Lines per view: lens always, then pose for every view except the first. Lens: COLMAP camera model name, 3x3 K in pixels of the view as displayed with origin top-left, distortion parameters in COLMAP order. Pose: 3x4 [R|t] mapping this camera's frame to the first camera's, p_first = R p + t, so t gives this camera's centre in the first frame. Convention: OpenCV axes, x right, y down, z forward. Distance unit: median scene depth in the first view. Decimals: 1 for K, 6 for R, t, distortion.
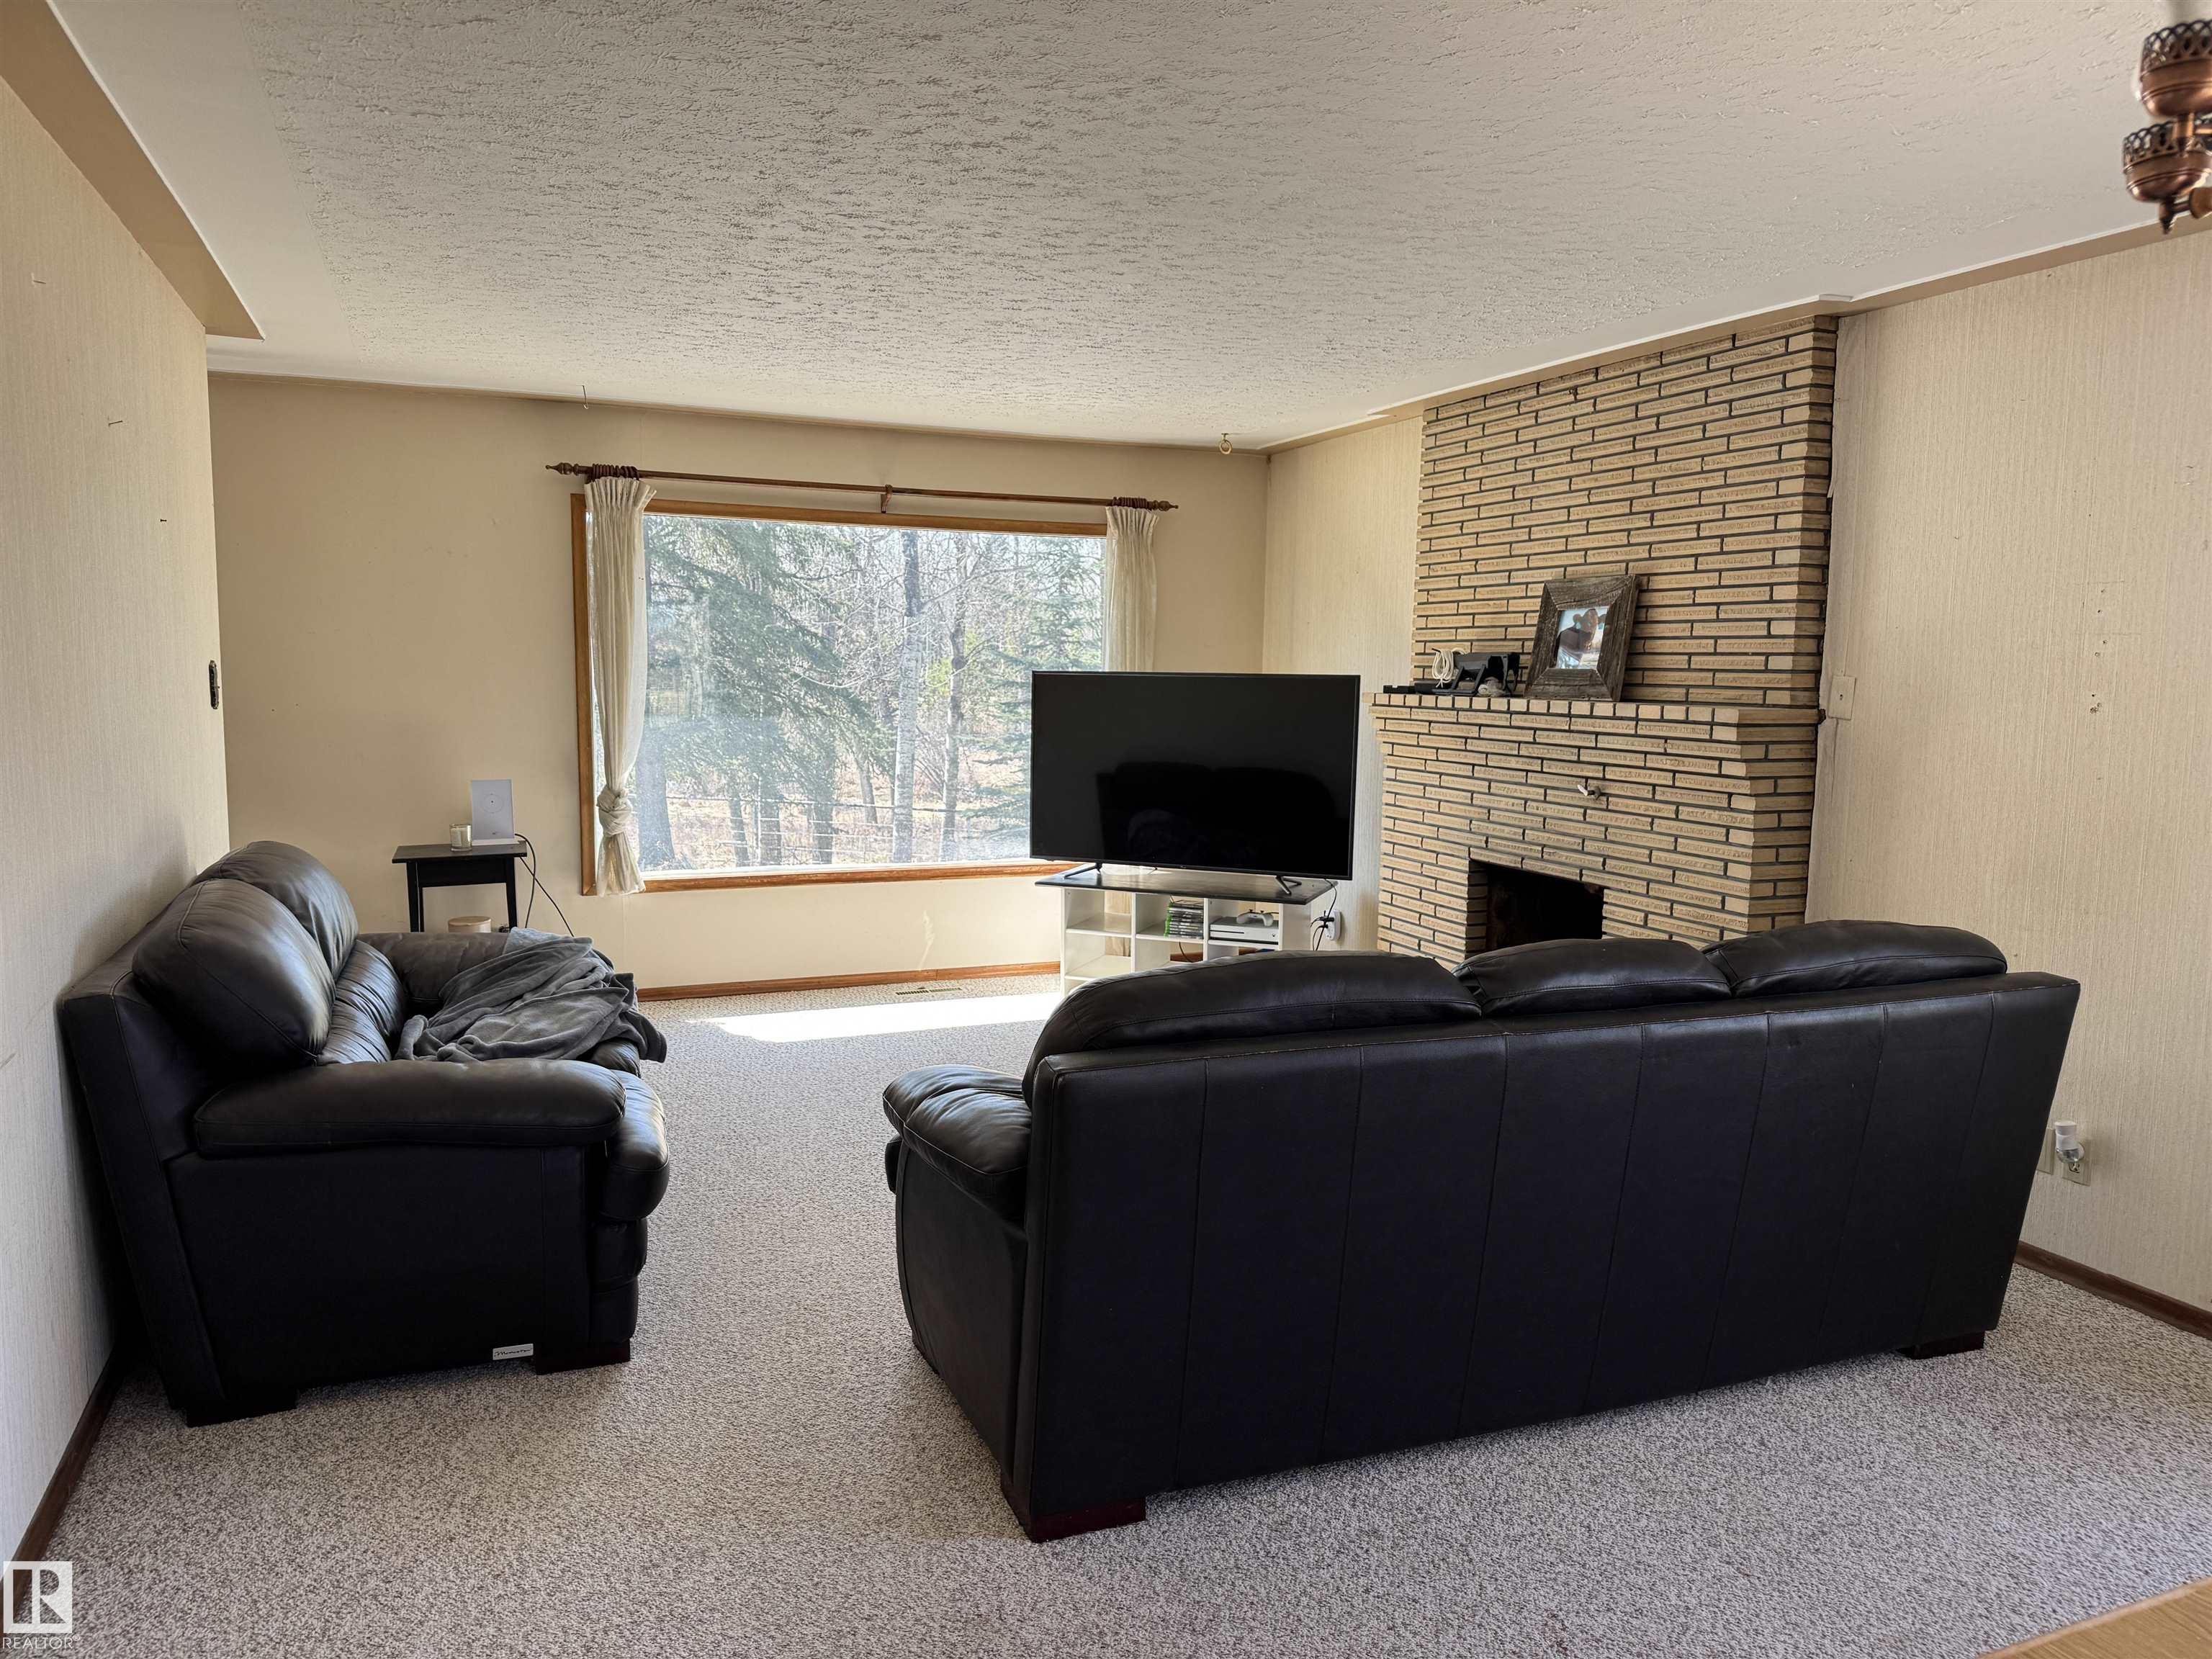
lens RADIAL K [[1544.3, 0, 1088.1], [0, 1544.3, 823.5], [0, 0, 1]] dist [0.134585, -0.159159]
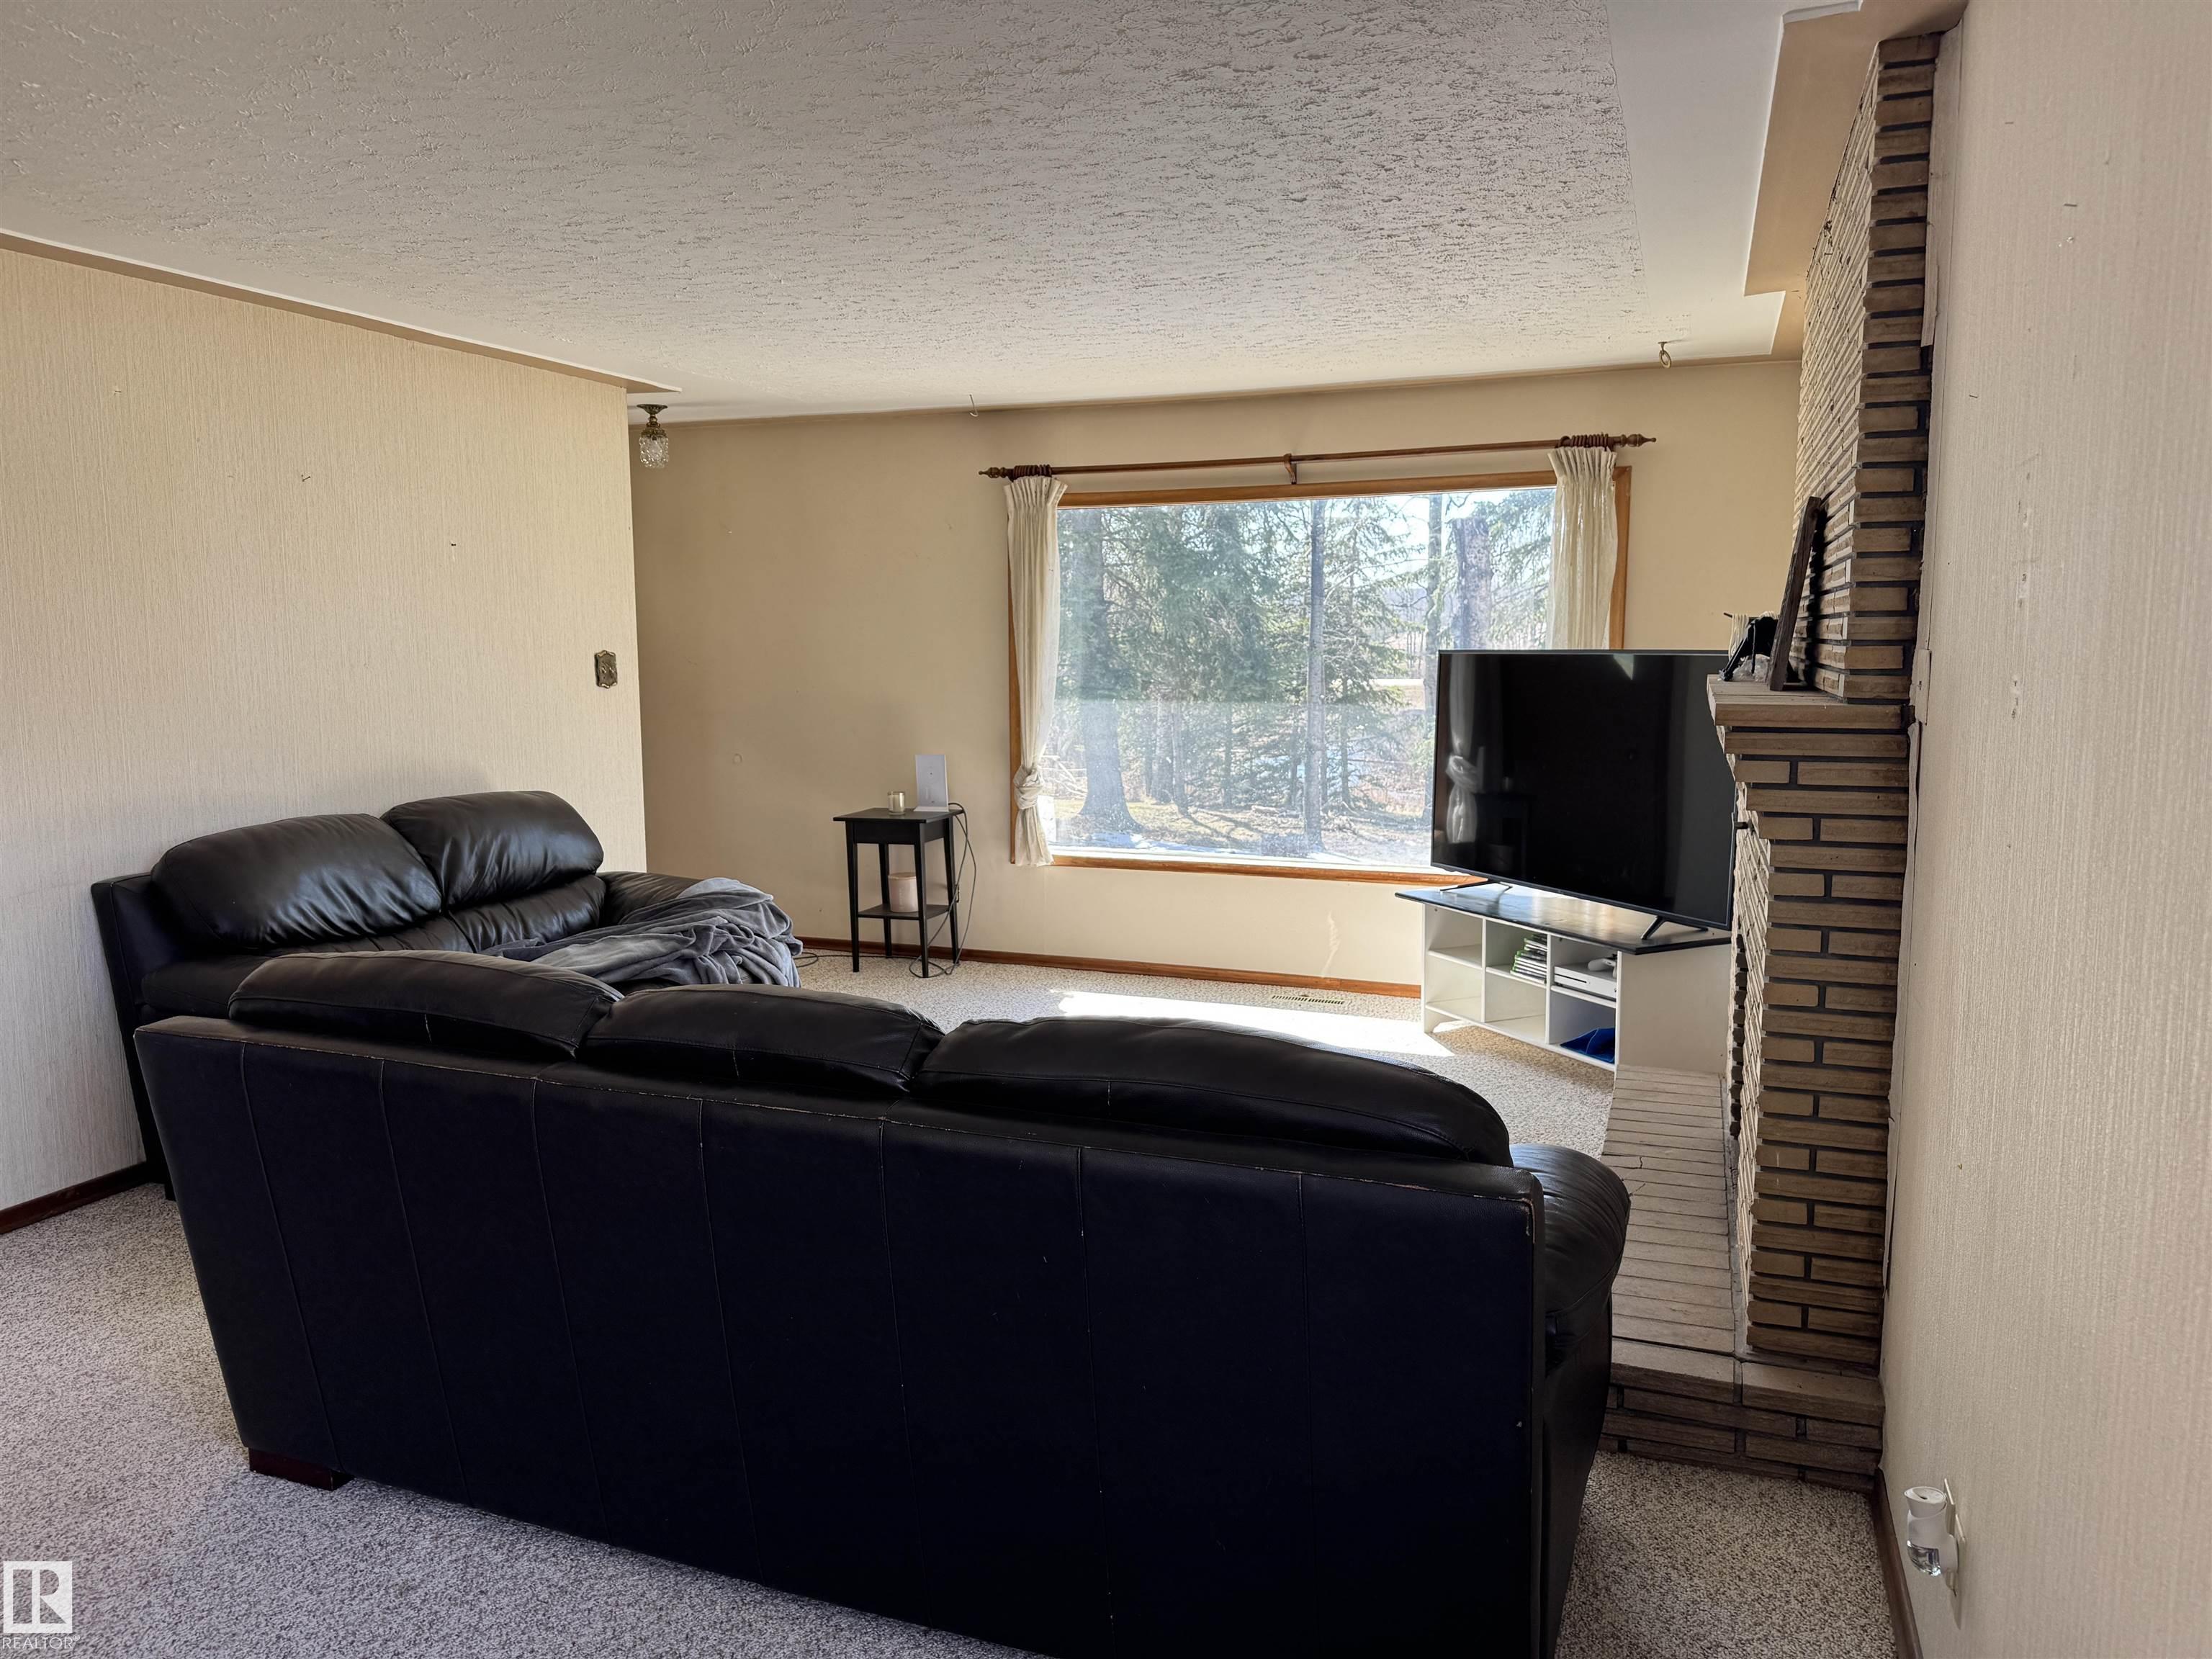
lens RADIAL K [[1544.3, 0, 1088.1], [0, 1544.3, 823.5], [0, 0, 1]] dist [0.134585, -0.159159]
pose [[0.726881, 0.064790, -0.683701, 0.463876], [-0.057752, 0.997780, 0.033155, -0.021486], [0.684331, 0.015385, 0.729009, 0.254125]]
